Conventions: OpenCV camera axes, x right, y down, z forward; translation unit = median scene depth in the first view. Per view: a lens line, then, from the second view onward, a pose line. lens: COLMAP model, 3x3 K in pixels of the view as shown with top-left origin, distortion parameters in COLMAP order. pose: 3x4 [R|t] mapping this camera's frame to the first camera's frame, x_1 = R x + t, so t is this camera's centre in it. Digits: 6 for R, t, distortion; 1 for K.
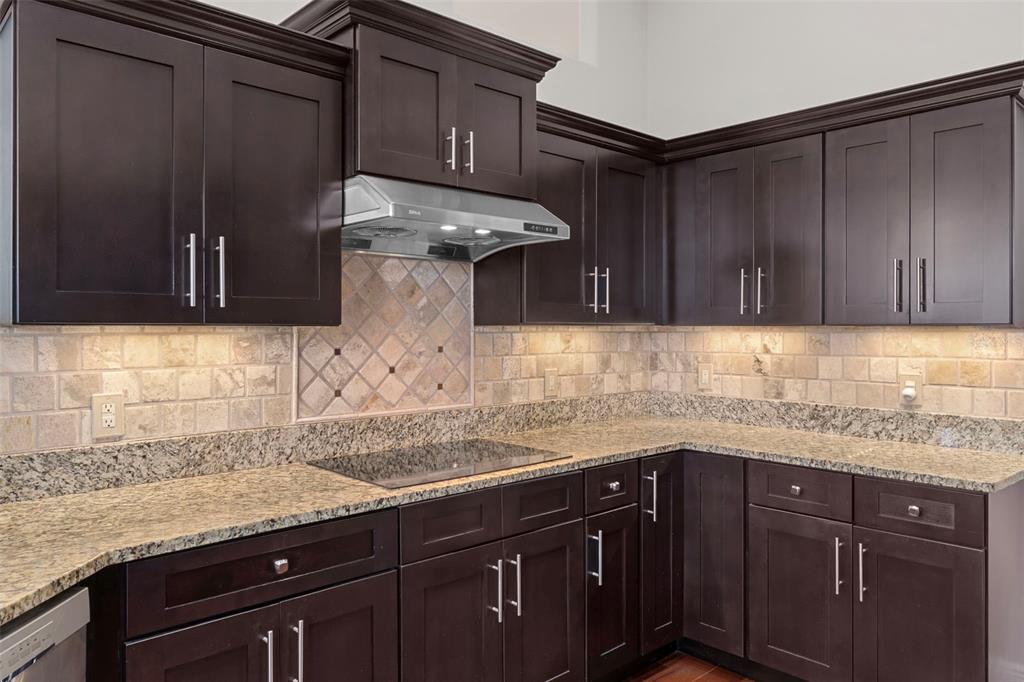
lens RADIAL K [[730.8, 0, 512.2], [0, 730.8, 324.7], [0, 0, 1]] dist [-0.001698, -0.000140]
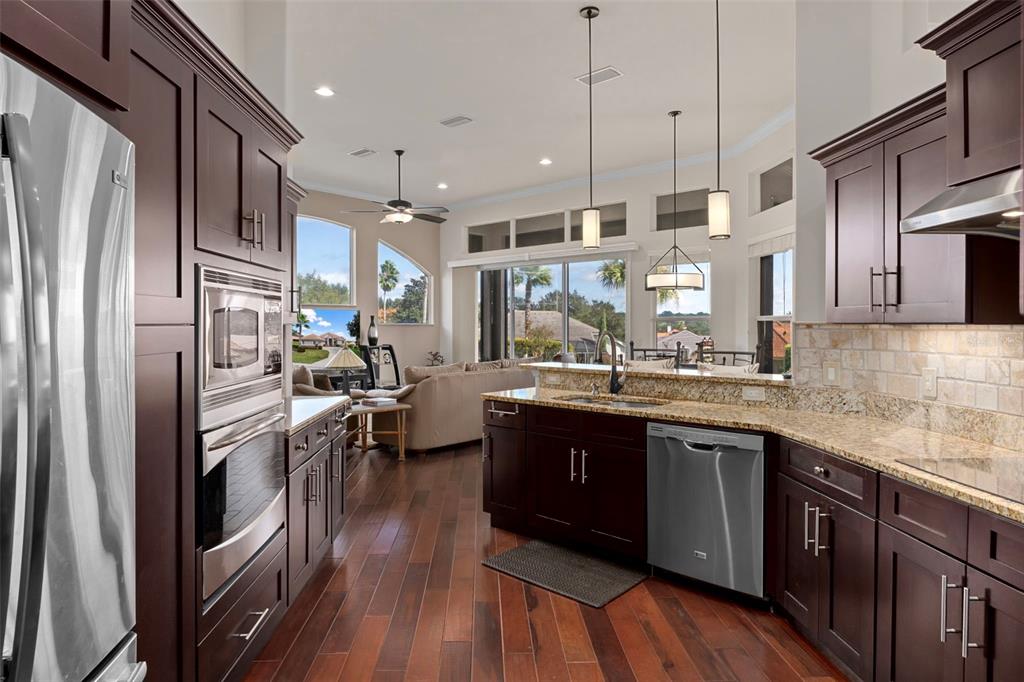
lens RADIAL K [[606.0, 0, 510.4], [0, 606.0, 331.7], [0, 0, 1]] dist [0.003767, 0.000866]
pose [[-0.649908, 0.006350, -0.759986, 0.785100], [-0.001931, 0.999948, 0.010006, 0.004532], [0.760010, 0.007970, -0.649862, 0.916746]]
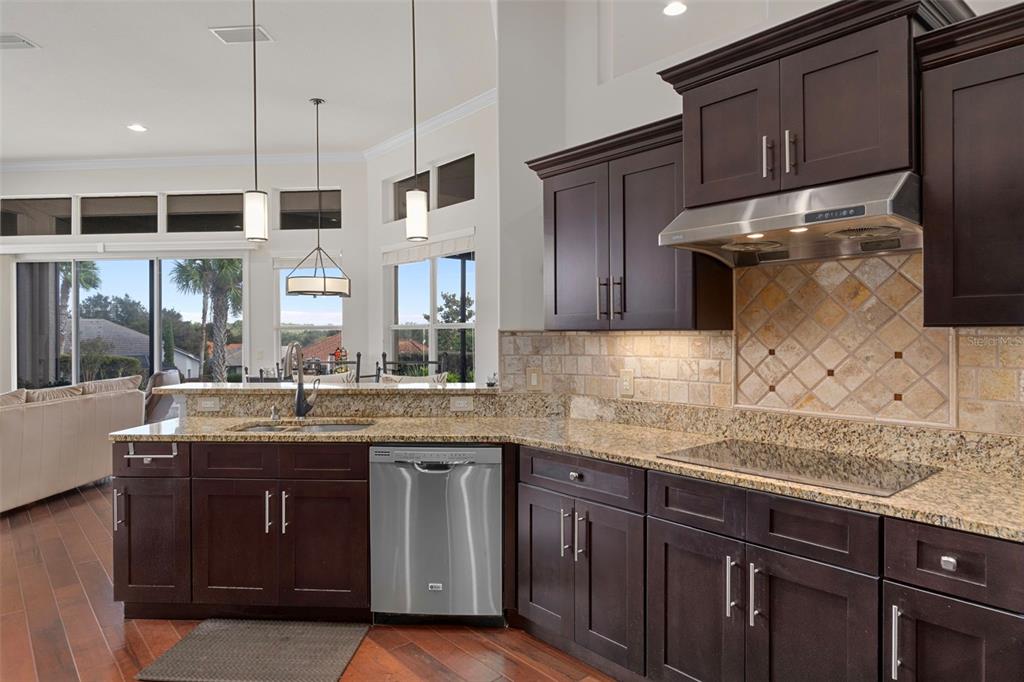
lens RADIAL K [[616.8, 0, 512.0], [0, 616.8, 341.0], [0, 0, 1]] dist [0.003107, 0.000570]
pose [[-0.039648, 0.010735, -0.999156, 0.729001], [0.006752, 0.999922, 0.010475, 0.006476], [0.999191, -0.006331, -0.039717, 0.621484]]
